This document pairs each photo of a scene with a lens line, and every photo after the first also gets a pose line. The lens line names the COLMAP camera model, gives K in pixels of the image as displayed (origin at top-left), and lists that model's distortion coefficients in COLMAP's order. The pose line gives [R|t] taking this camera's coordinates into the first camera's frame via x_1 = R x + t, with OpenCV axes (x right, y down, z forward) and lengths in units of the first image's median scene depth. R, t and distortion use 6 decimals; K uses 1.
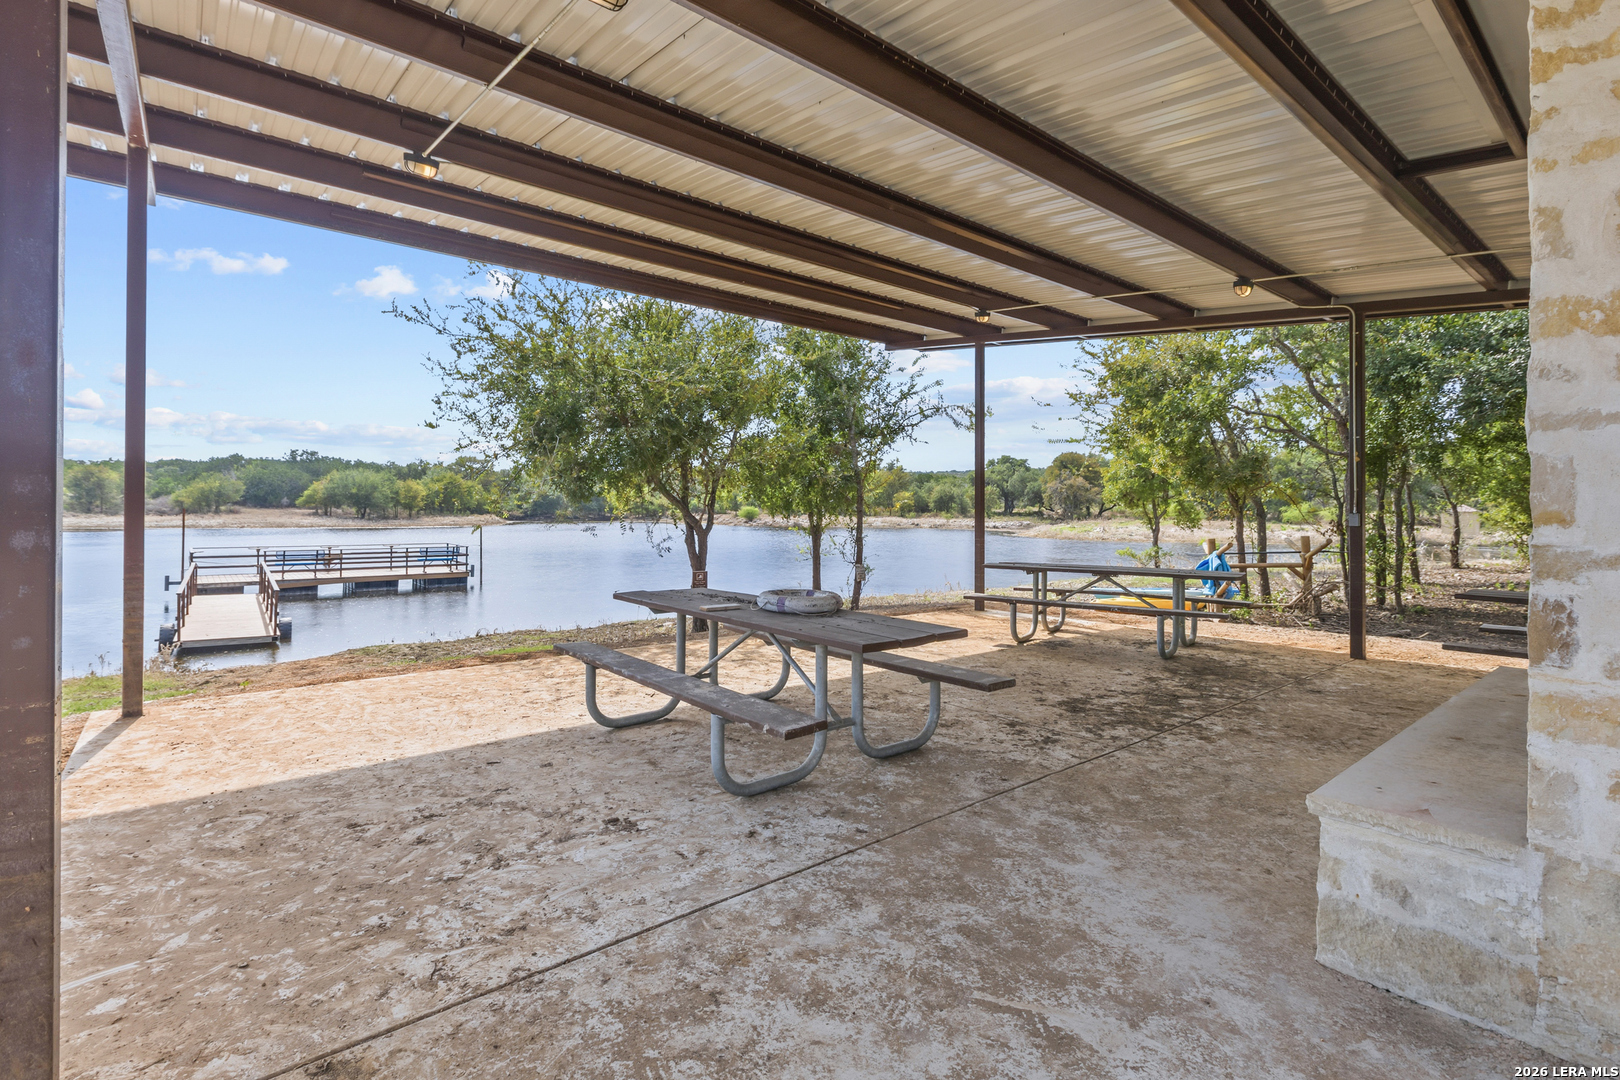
lens RADIAL K [[744.8, 0, 799.0], [0, 744.8, 514.2], [0, 0, 1]] dist [-0.000774, -0.001587]
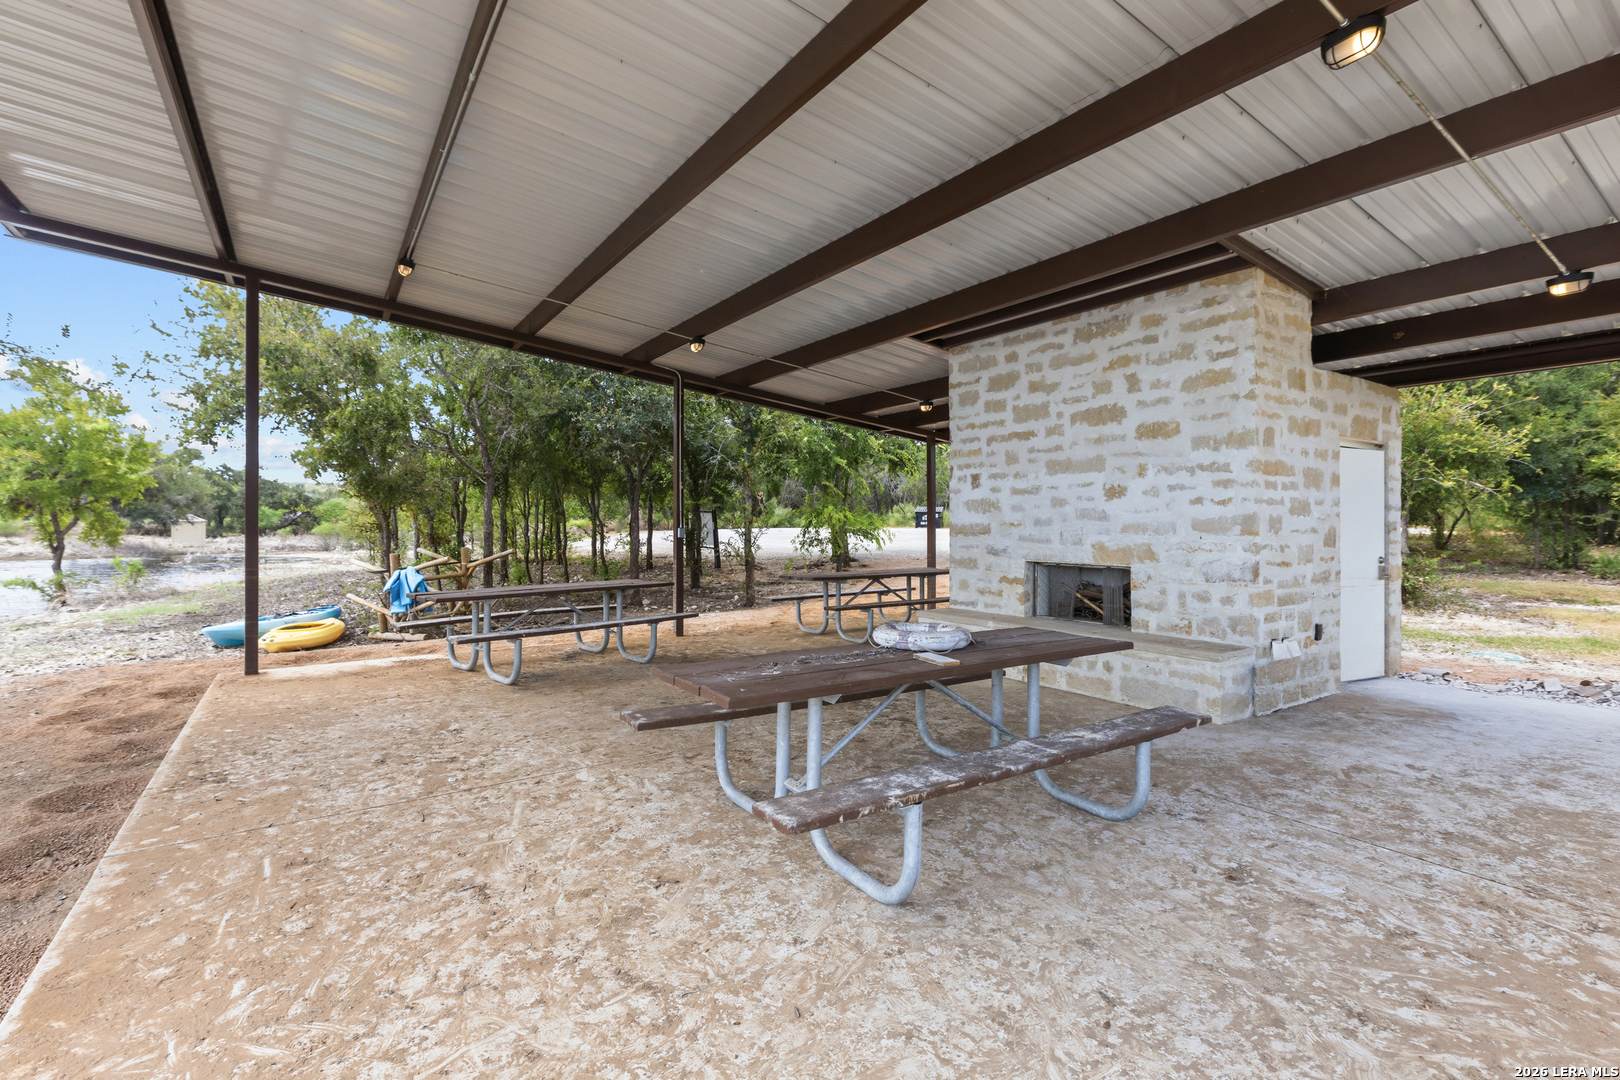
lens RADIAL K [[744.8, 0, 799.0], [0, 744.8, 514.2], [0, 0, 1]] dist [-0.000774, -0.001587]
pose [[0.106248, 0.007920, 0.994308, -1.209583], [0.004347, 0.999955, -0.008430, -0.022934], [-0.994330, 0.005218, 0.106209, 1.435859]]
